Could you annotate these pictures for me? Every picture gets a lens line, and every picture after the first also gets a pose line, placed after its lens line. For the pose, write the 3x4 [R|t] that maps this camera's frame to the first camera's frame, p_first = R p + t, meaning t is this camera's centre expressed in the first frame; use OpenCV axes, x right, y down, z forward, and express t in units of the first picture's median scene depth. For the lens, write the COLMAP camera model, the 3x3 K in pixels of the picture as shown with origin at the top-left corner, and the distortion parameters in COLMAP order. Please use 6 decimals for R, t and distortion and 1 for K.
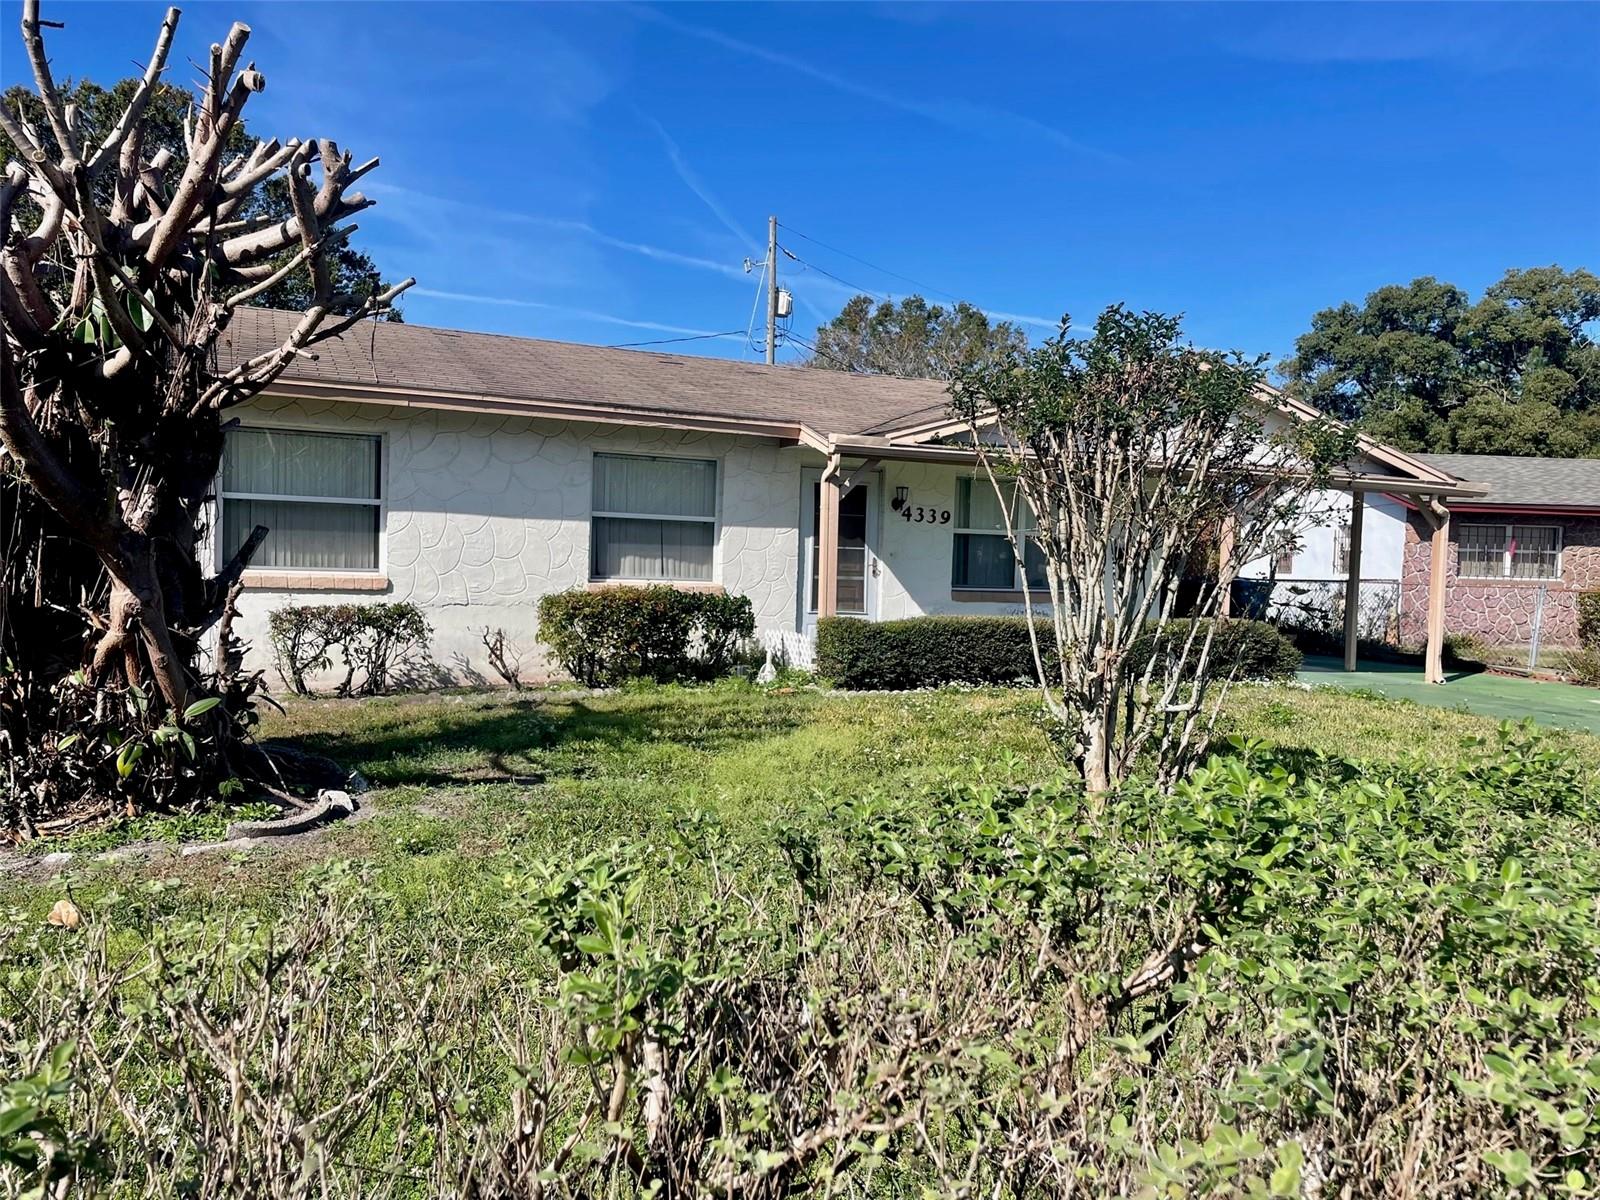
lens RADIAL K [[1202.8, 0, 813.9], [0, 1202.8, 601.8], [0, 0, 1]] dist [0.100318, -0.140228]
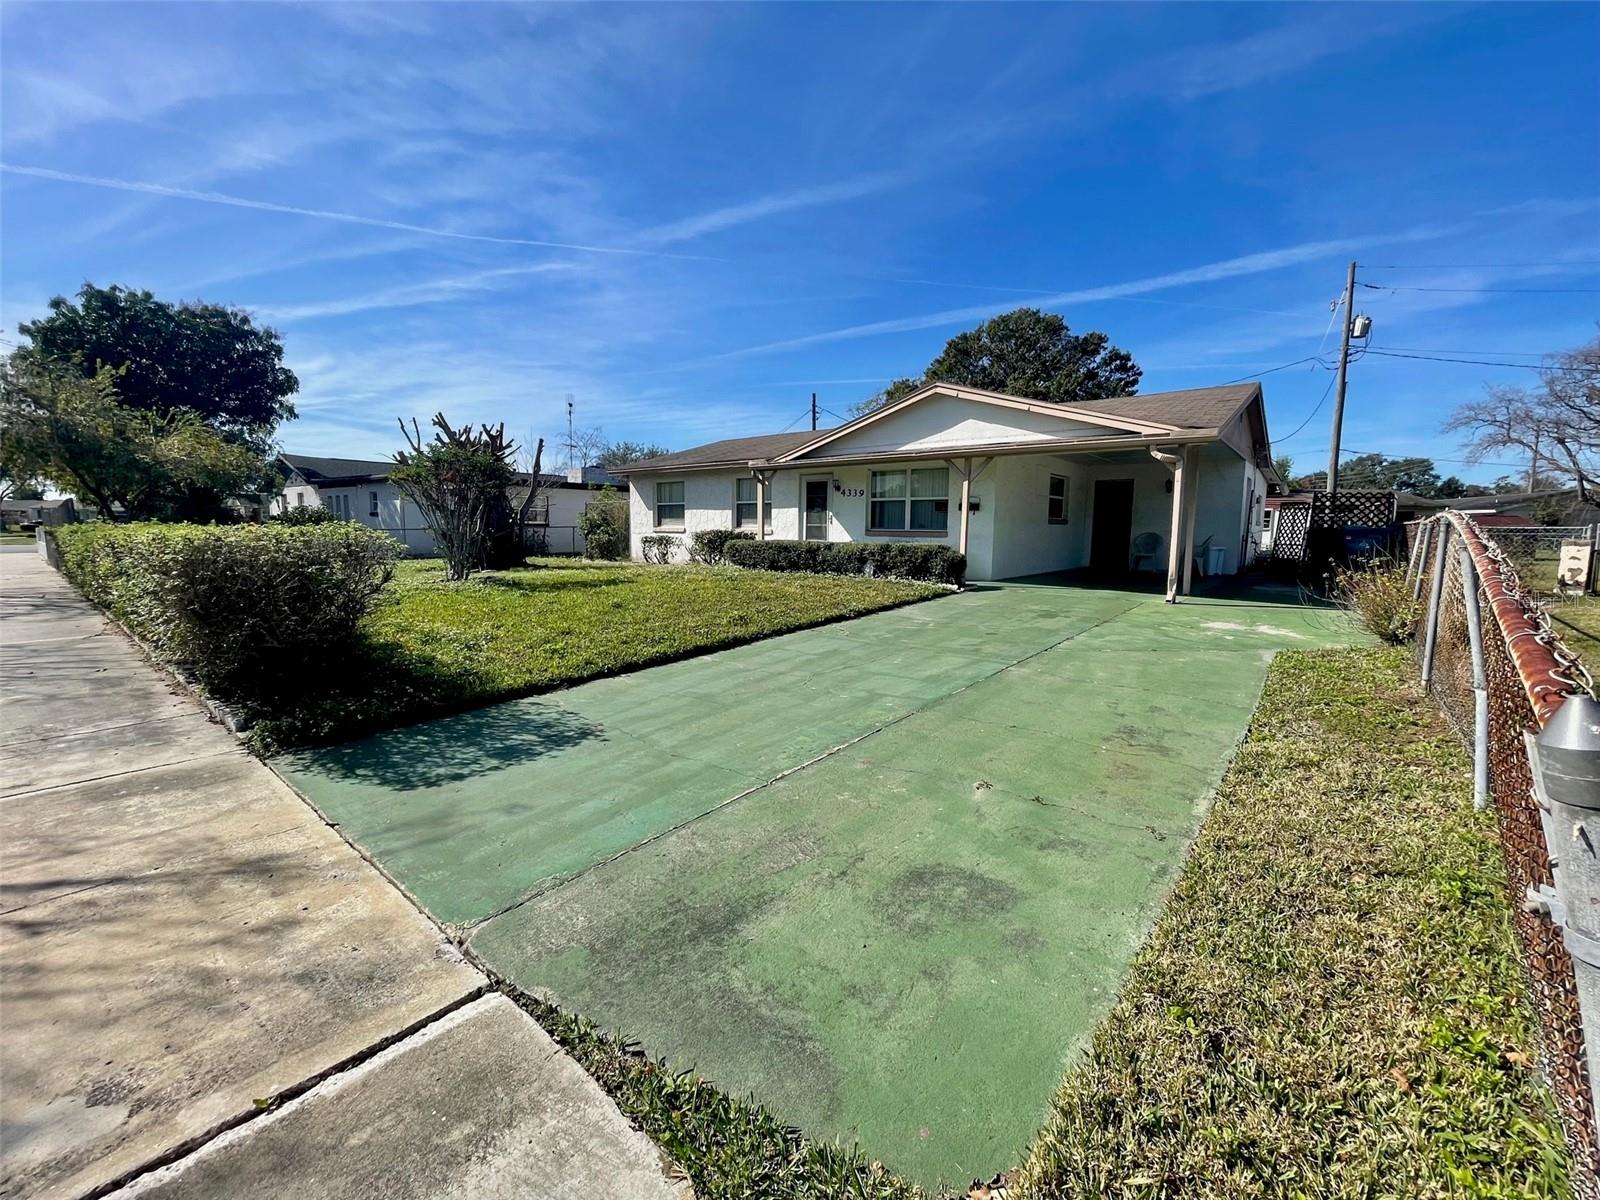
lens RADIAL K [[643.5, 0, 800.0], [0, 643.5, 600.0], [0, 0, 1]] dist [-0.002908, -0.000596]
pose [[0.434607, 0.079071, -0.897143, 1.194858], [-0.026646, 0.996831, 0.074949, 0.032190], [0.900226, -0.008668, 0.435336, 0.535371]]
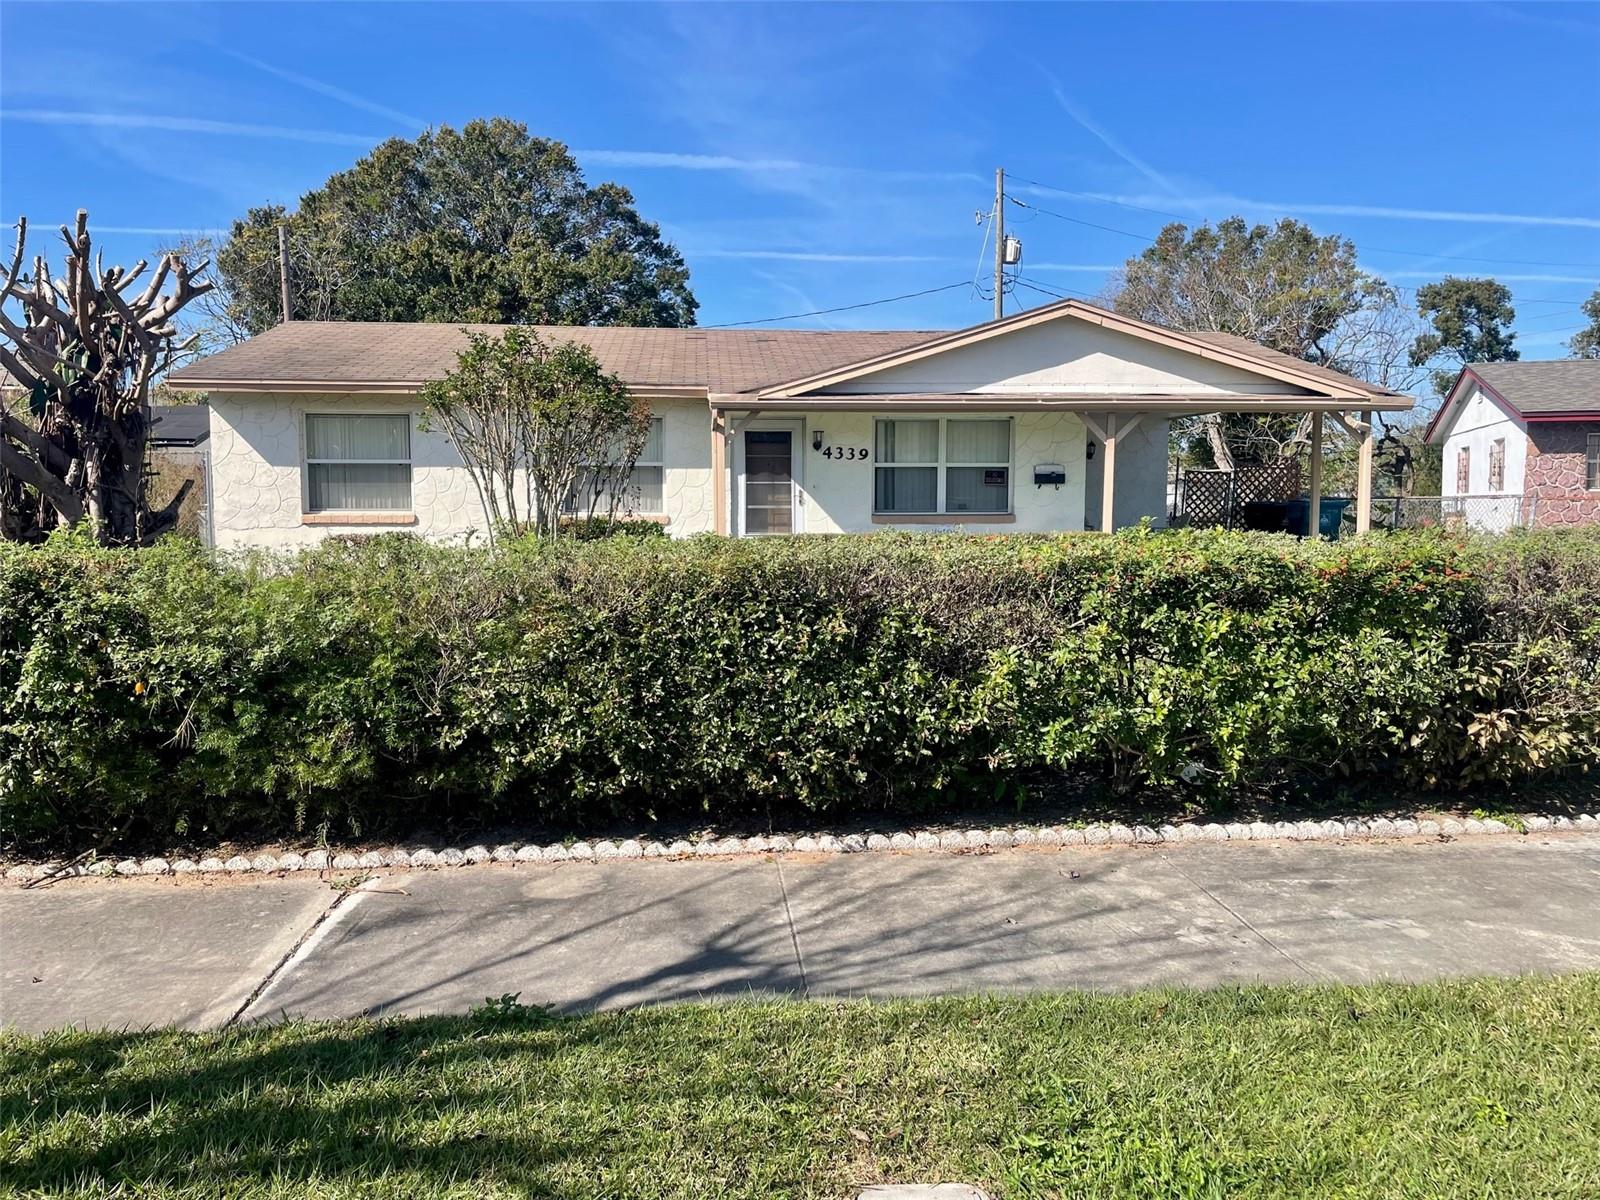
lens RADIAL K [[1184.9, 0, 818.6], [0, 1184.9, 602.5], [0, 0, 1]] dist [0.100679, -0.128294]
pose [[0.943584, -0.001569, -0.331128, 0.539527], [0.017503, 0.998827, 0.045146, 0.027661], [0.330669, -0.048395, 0.942505, -0.161392]]
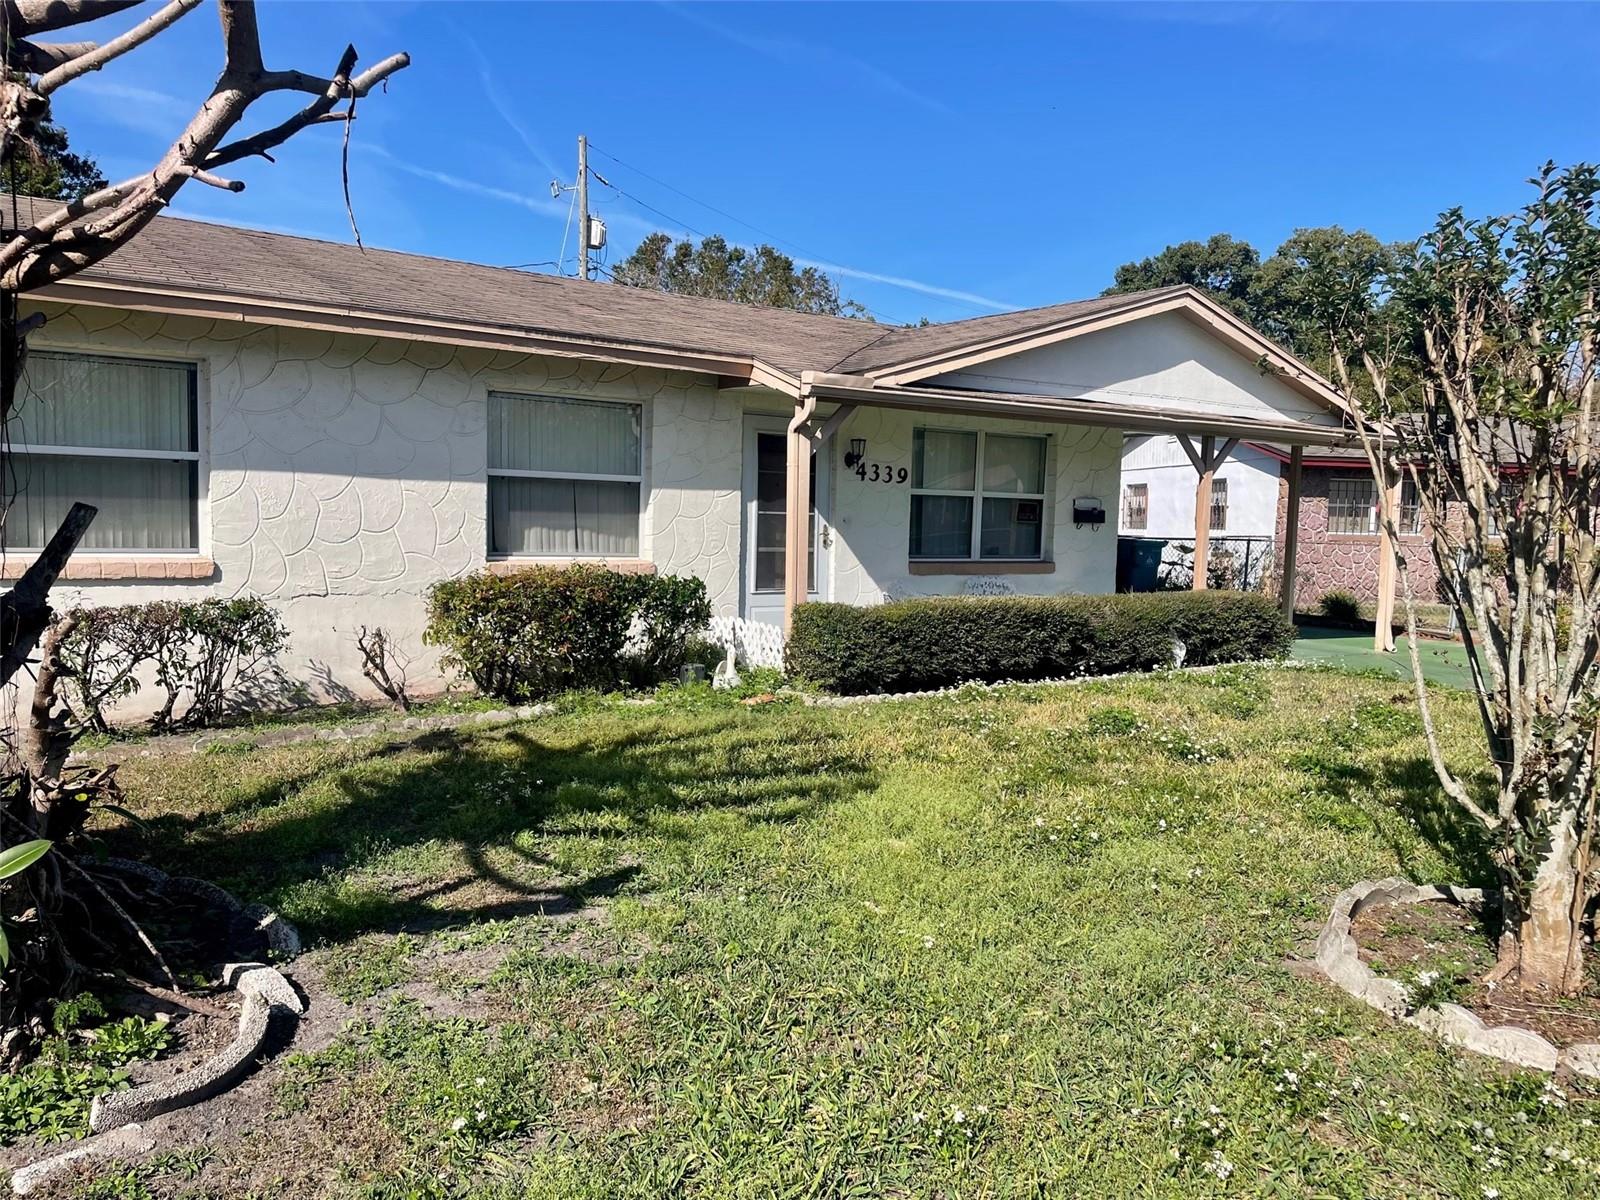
lens RADIAL K [[1205.6, 0, 800.0], [0, 1205.6, 600.0], [0, 0, 1]] dist [0.103379, -0.116951]
pose [[0.984751, -0.018227, 0.173011, -0.128152], [0.011534, 0.999149, 0.039611, -0.020670], [-0.173586, -0.037011, 0.984123, 0.210961]]
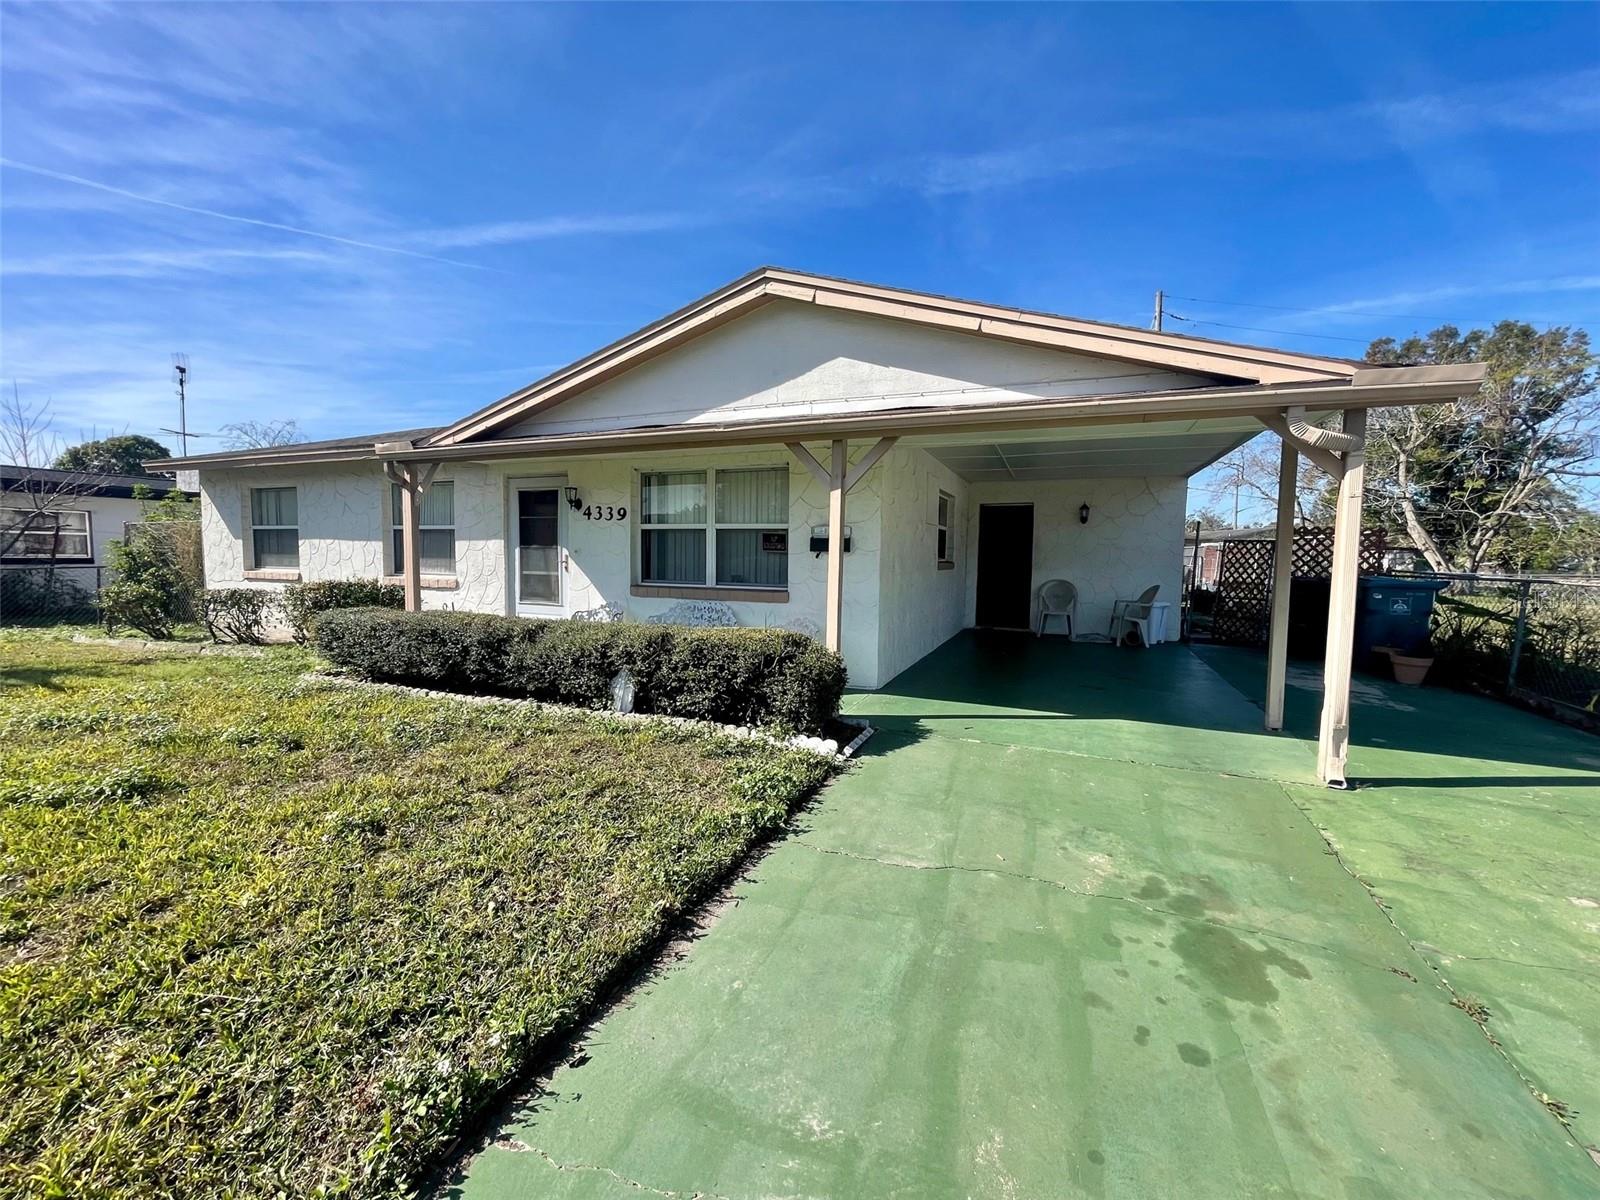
lens RADIAL K [[643.5, 0, 800.0], [0, 643.5, 600.0], [0, 0, 1]] dist [-0.002908, -0.000596]
pose [[0.681737, 0.033671, -0.730822, 0.720954], [-0.017248, 0.999402, 0.029956, -0.018993], [0.731394, -0.007817, 0.681910, 0.869439]]
